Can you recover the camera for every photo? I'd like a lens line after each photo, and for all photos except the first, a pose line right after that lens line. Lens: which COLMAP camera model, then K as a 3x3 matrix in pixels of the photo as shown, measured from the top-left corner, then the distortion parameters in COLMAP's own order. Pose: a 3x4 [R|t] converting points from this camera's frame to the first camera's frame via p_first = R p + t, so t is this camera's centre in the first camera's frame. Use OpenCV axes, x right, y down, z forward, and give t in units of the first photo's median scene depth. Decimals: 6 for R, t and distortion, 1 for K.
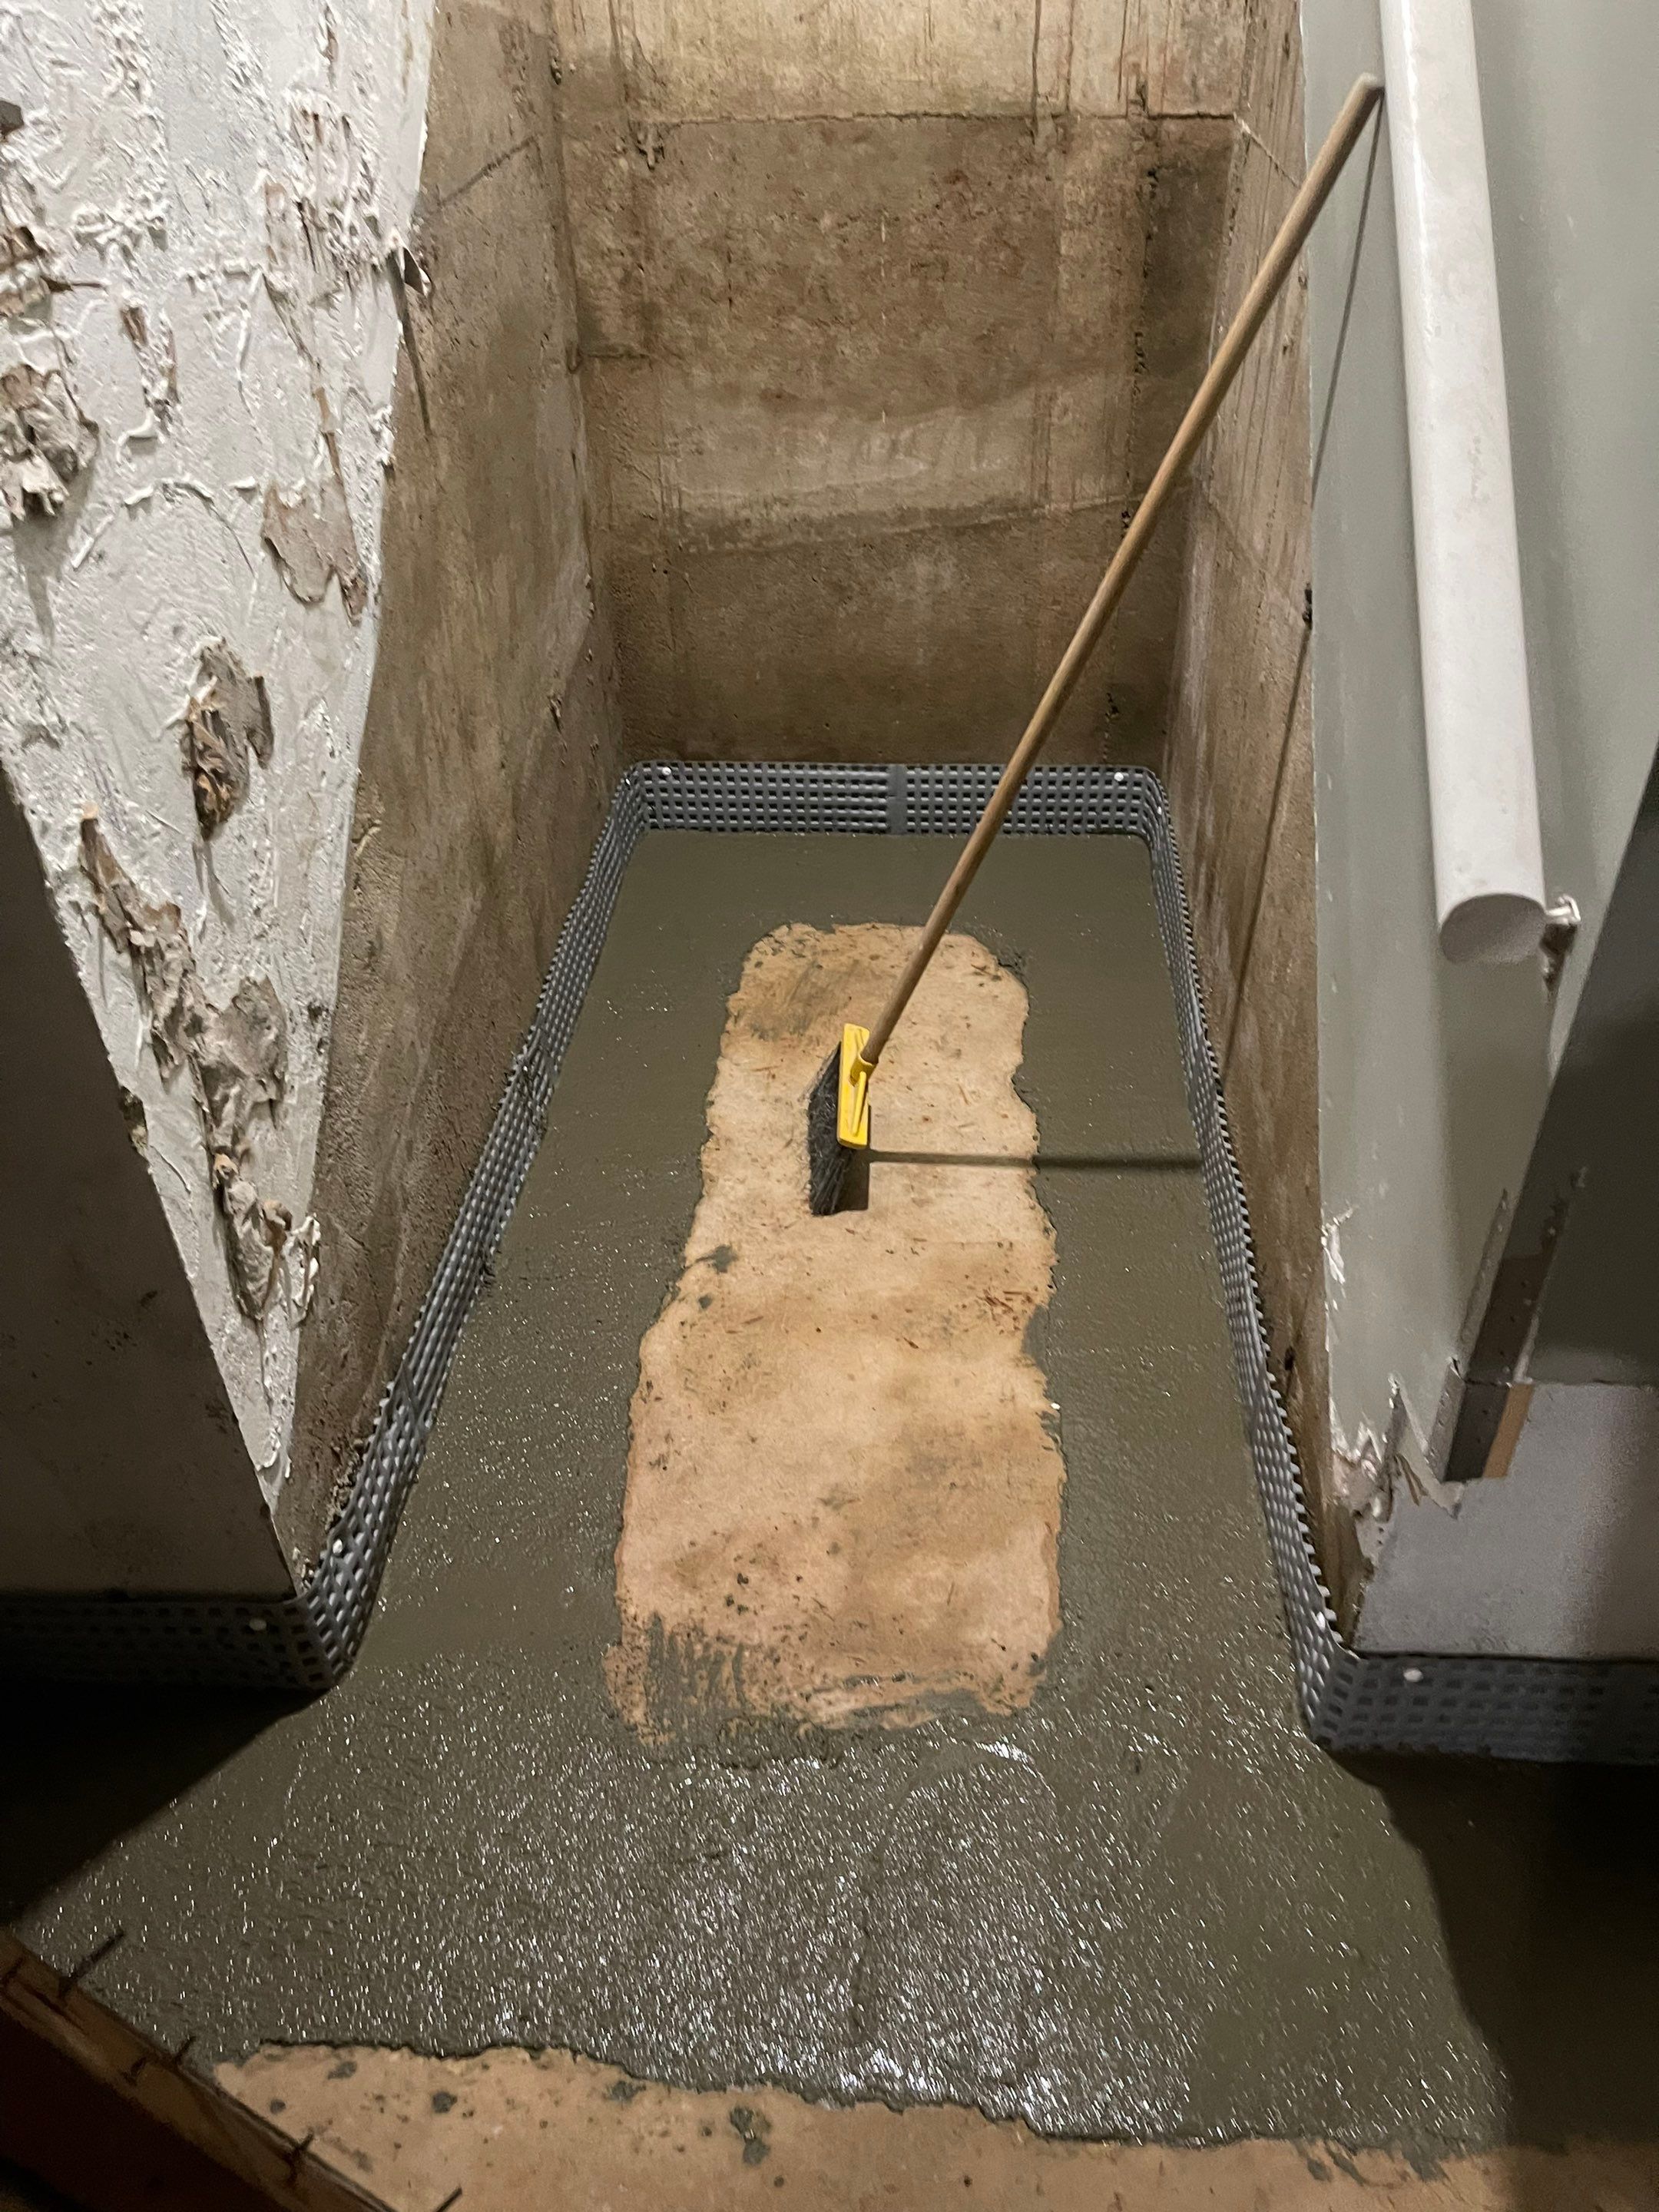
lens RADIAL K [[1678.3, 0, 837.5], [0, 1678.3, 1111.9], [0, 0, 1]] dist [0.057353, -0.083395]
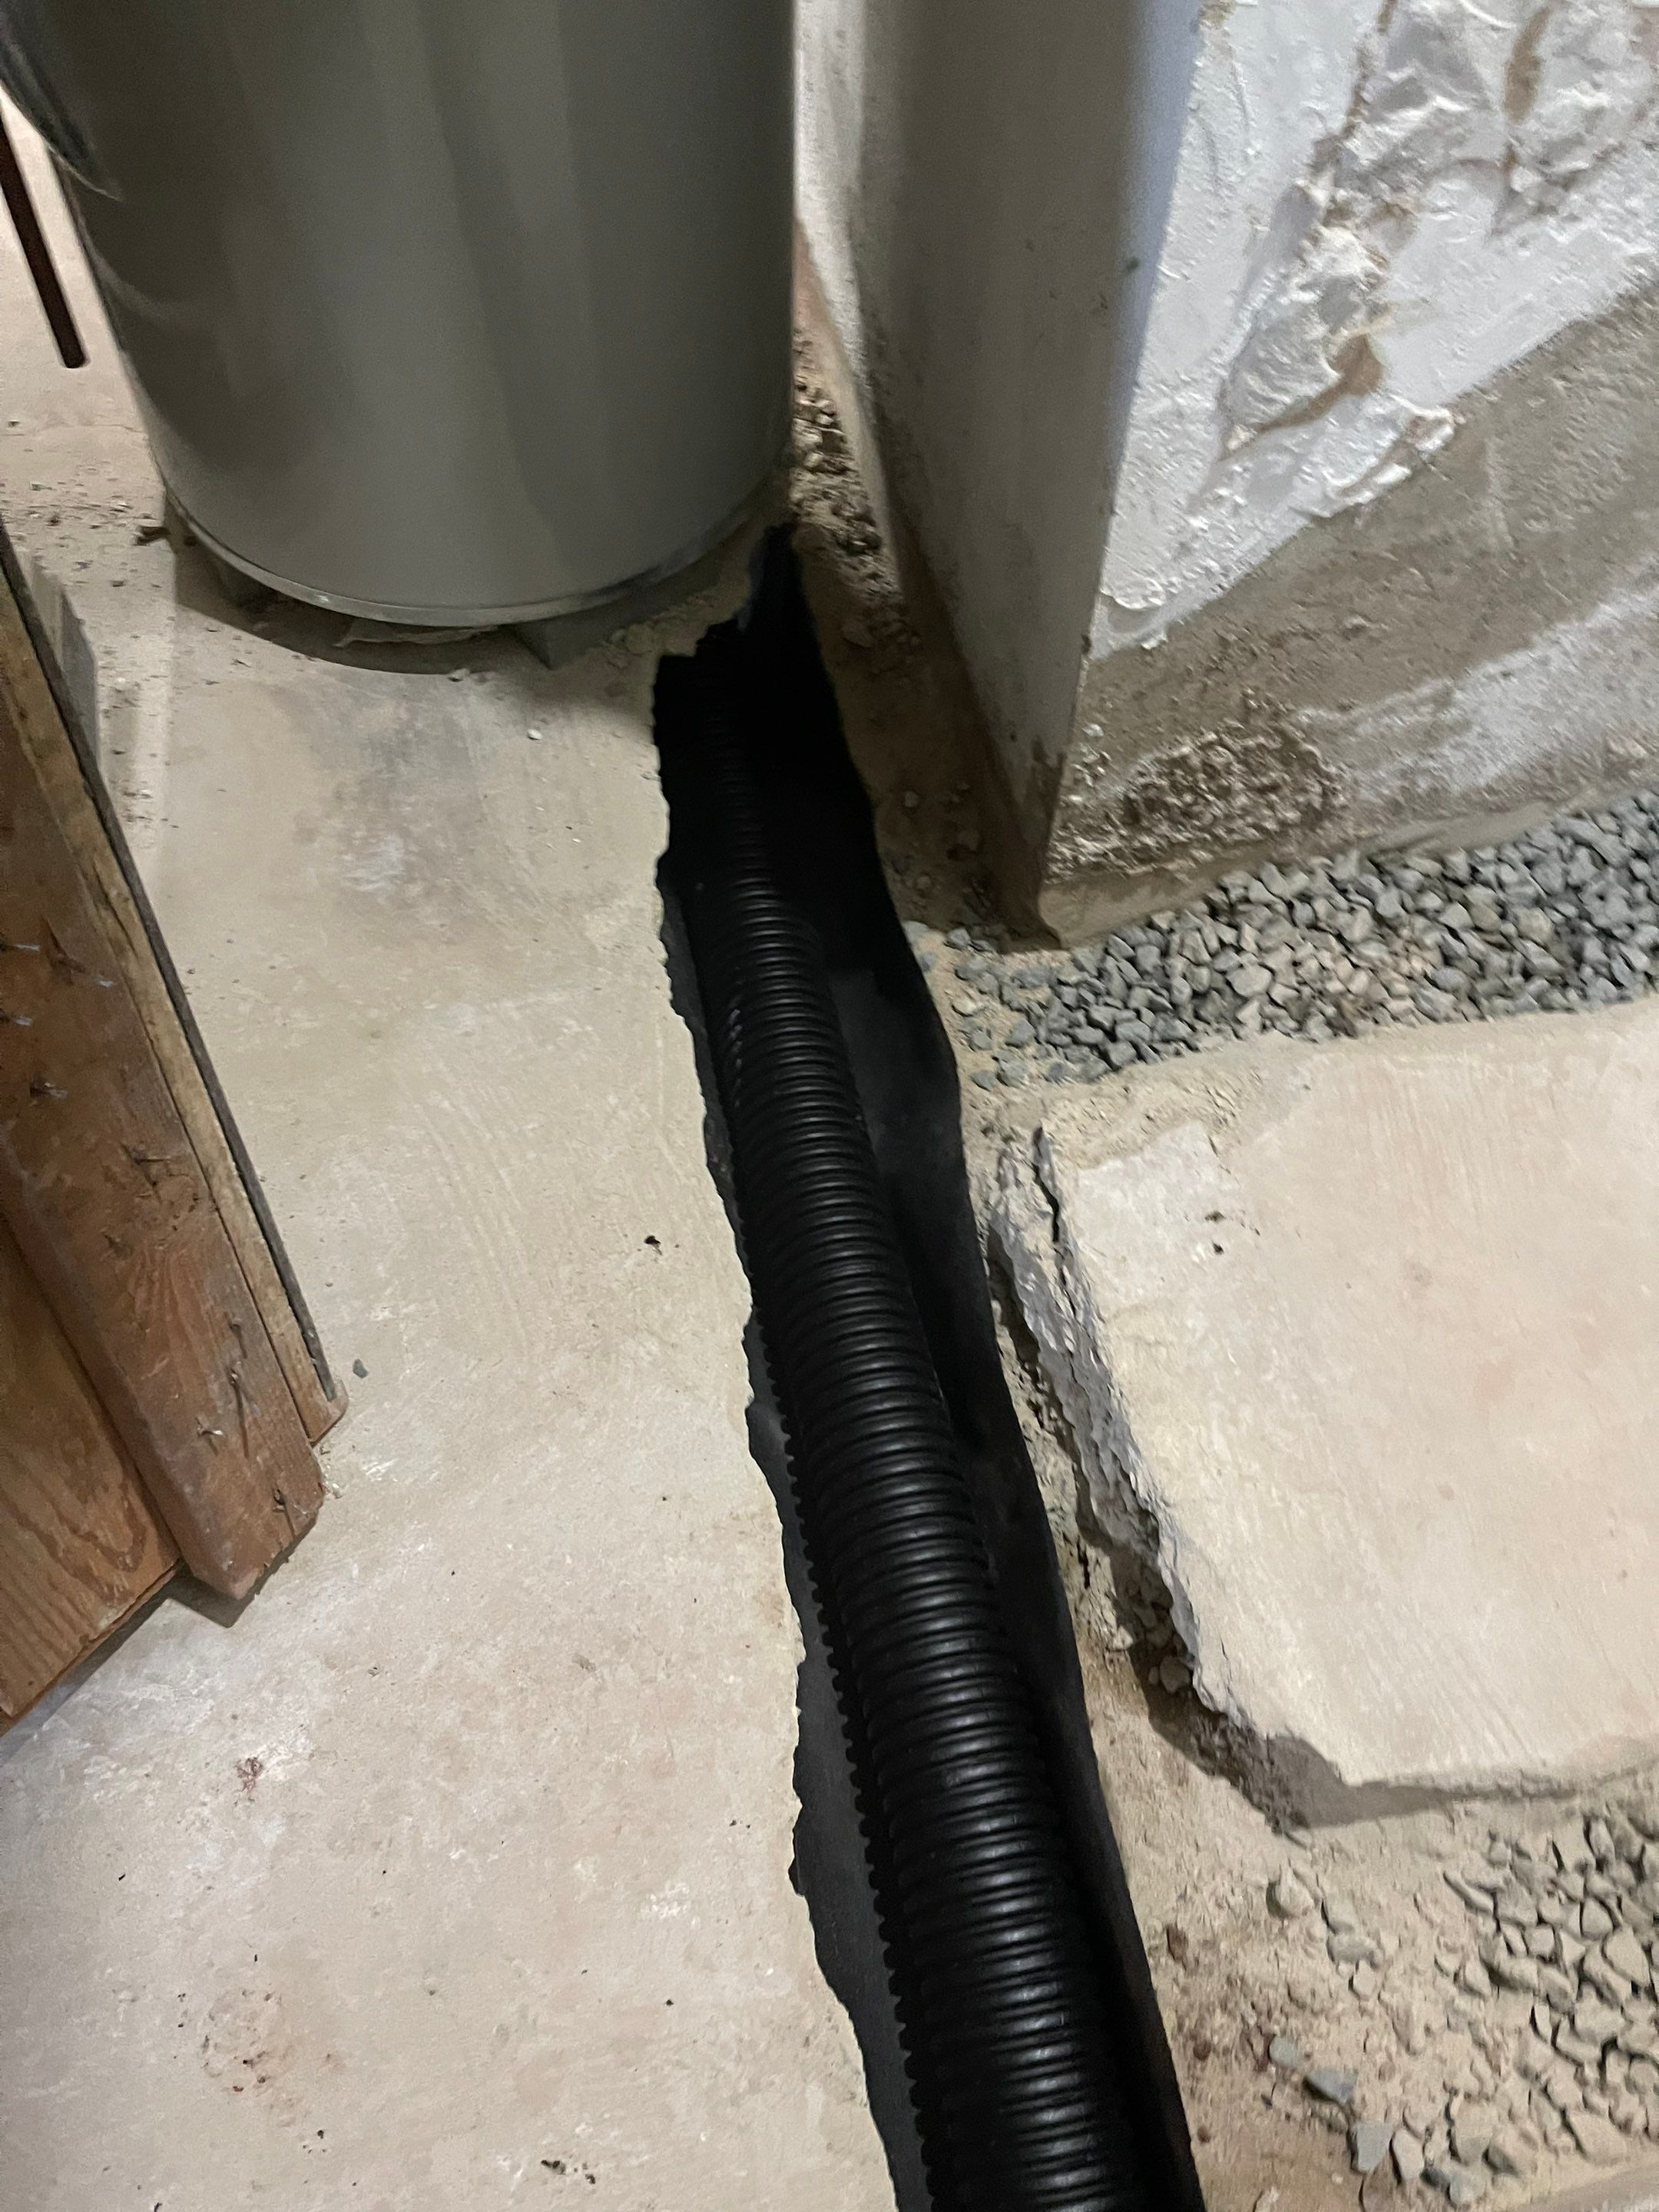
lens RADIAL K [[1678.3, 0, 837.5], [0, 1678.3, 1111.9], [0, 0, 1]] dist [0.057353, -0.083395]
pose [[0.268664, 0.826436, -0.494795, 0.199521], [-0.595171, 0.546319, 0.589328, -0.041716], [0.757358, 0.136157, 0.638648, 0.421668]]
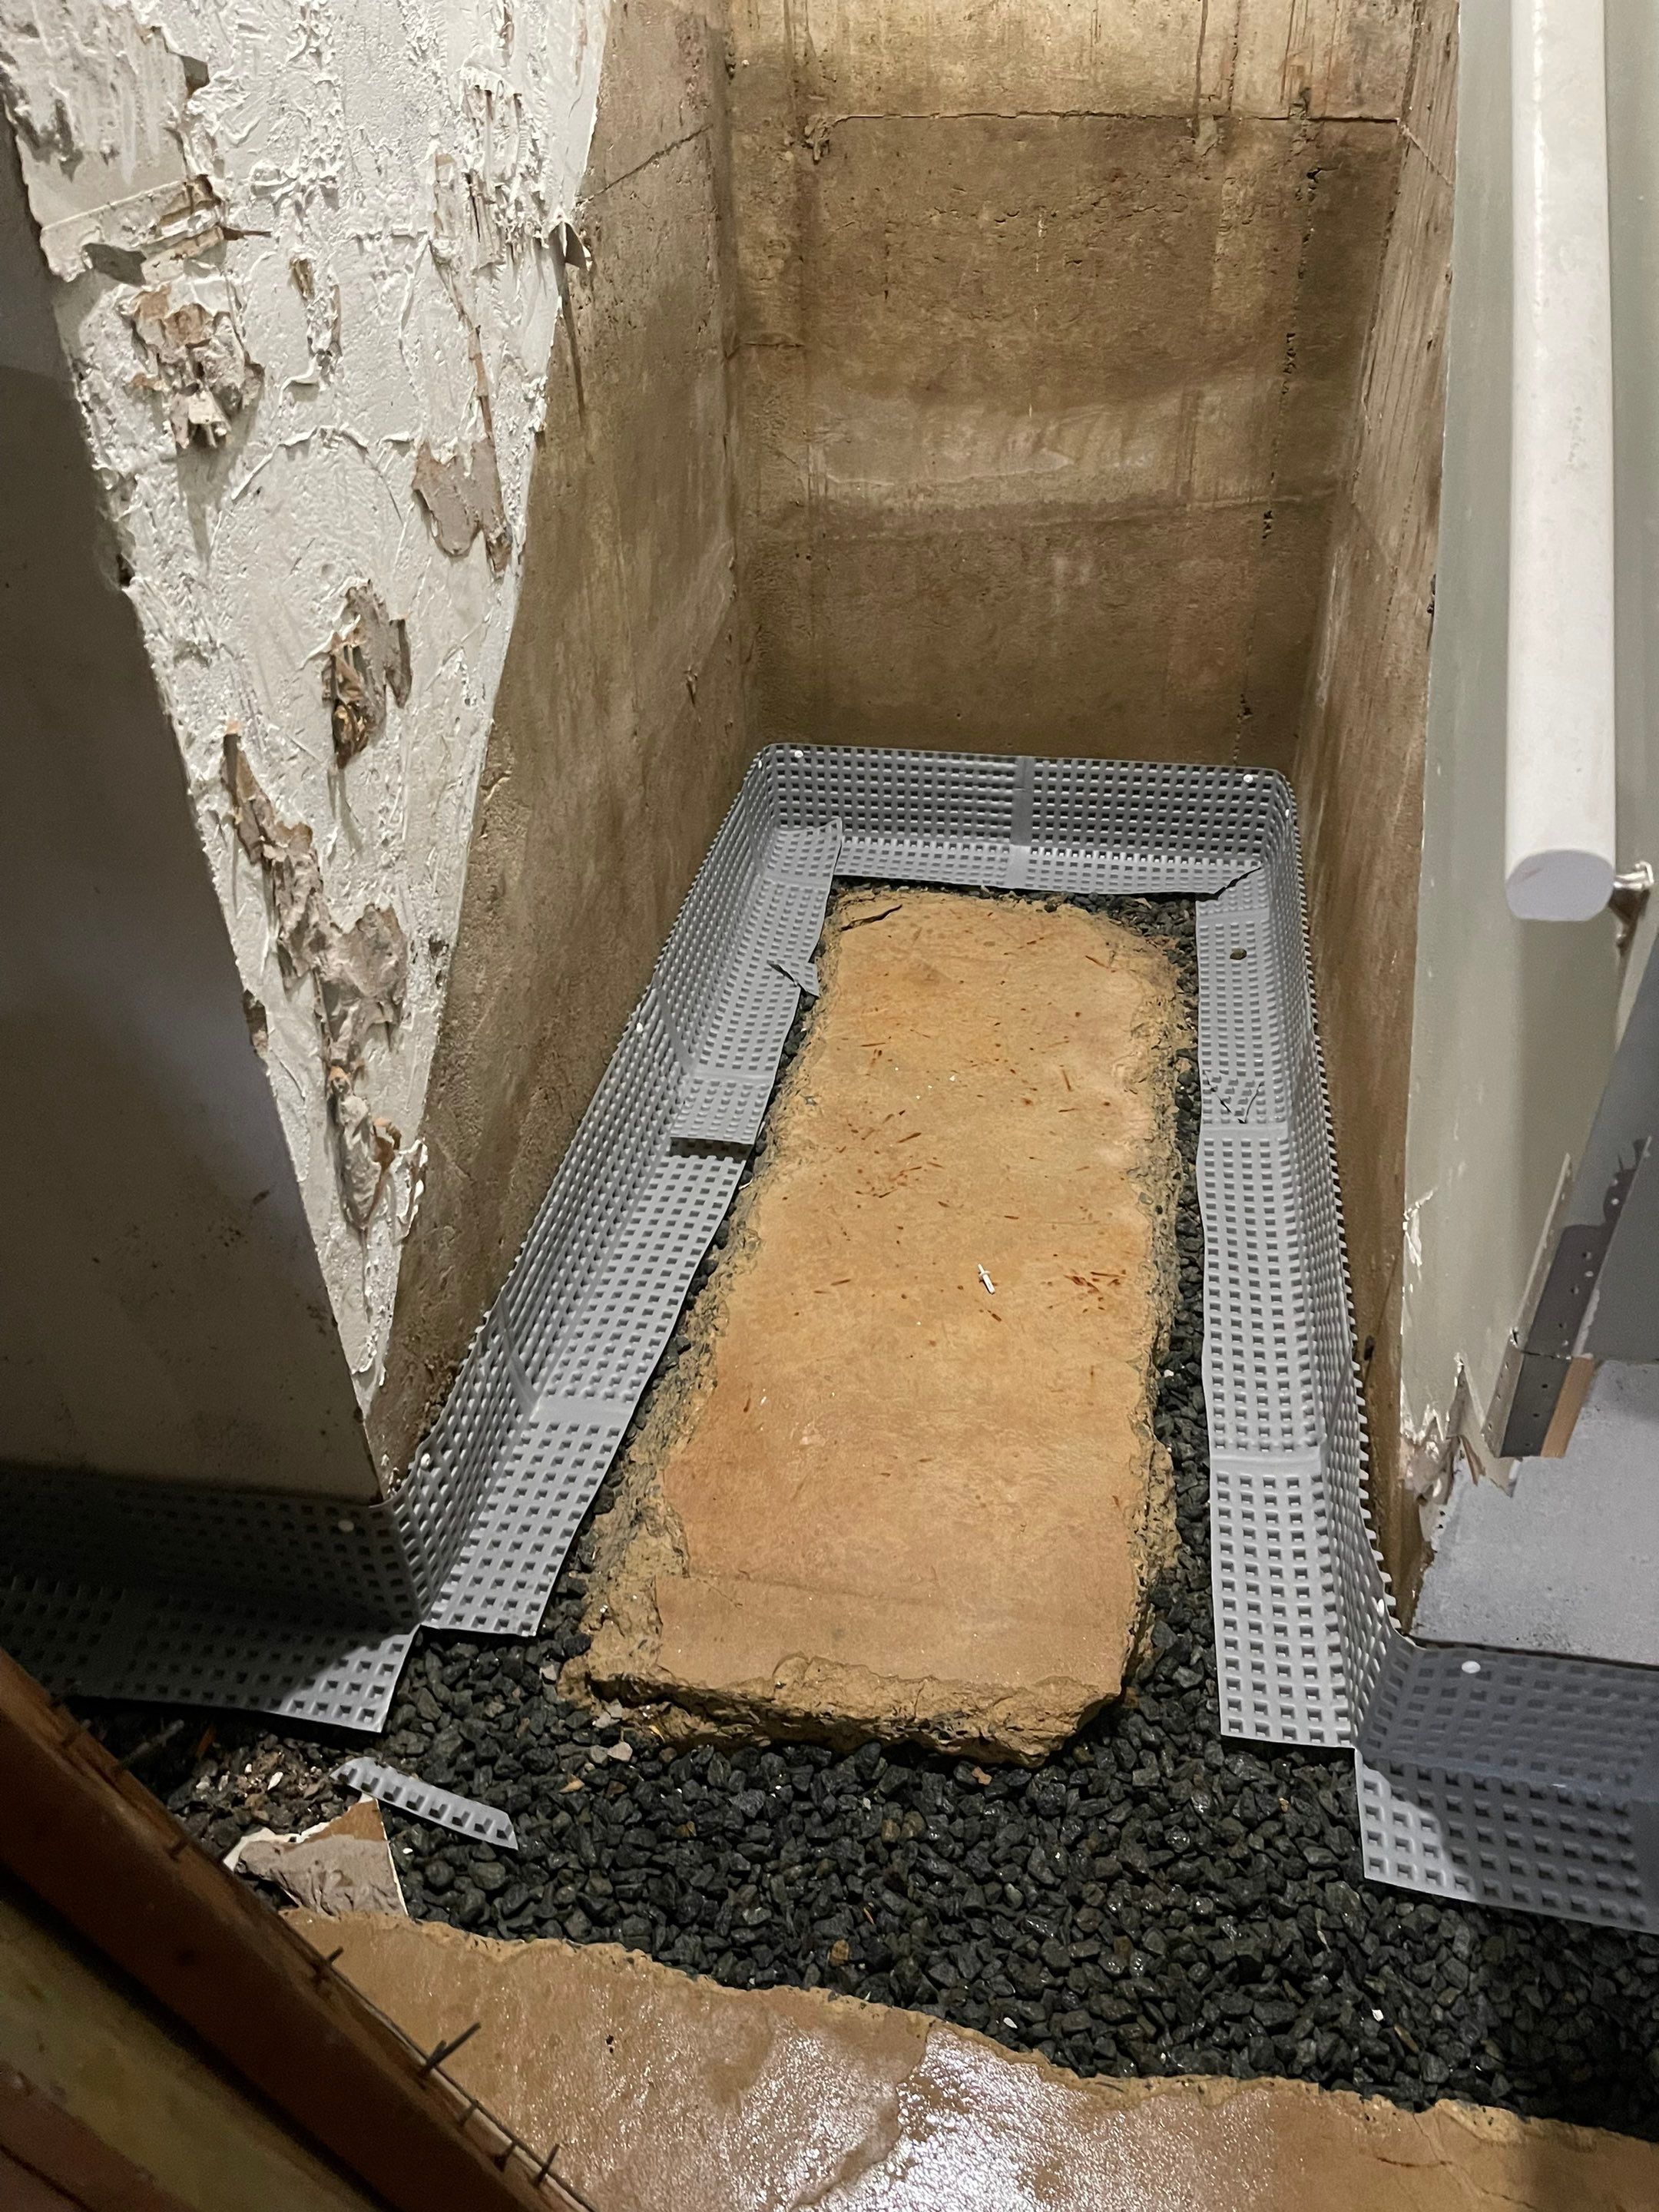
lens RADIAL K [[1678.3, 0, 837.5], [0, 1678.3, 1111.9], [0, 0, 1]] dist [0.057353, -0.083395]
pose [[0.994989, 0.060874, -0.079322, 0.028781], [-0.061704, 0.998062, -0.008055, 0.037679], [0.078678, 0.012910, 0.996817, -0.023415]]
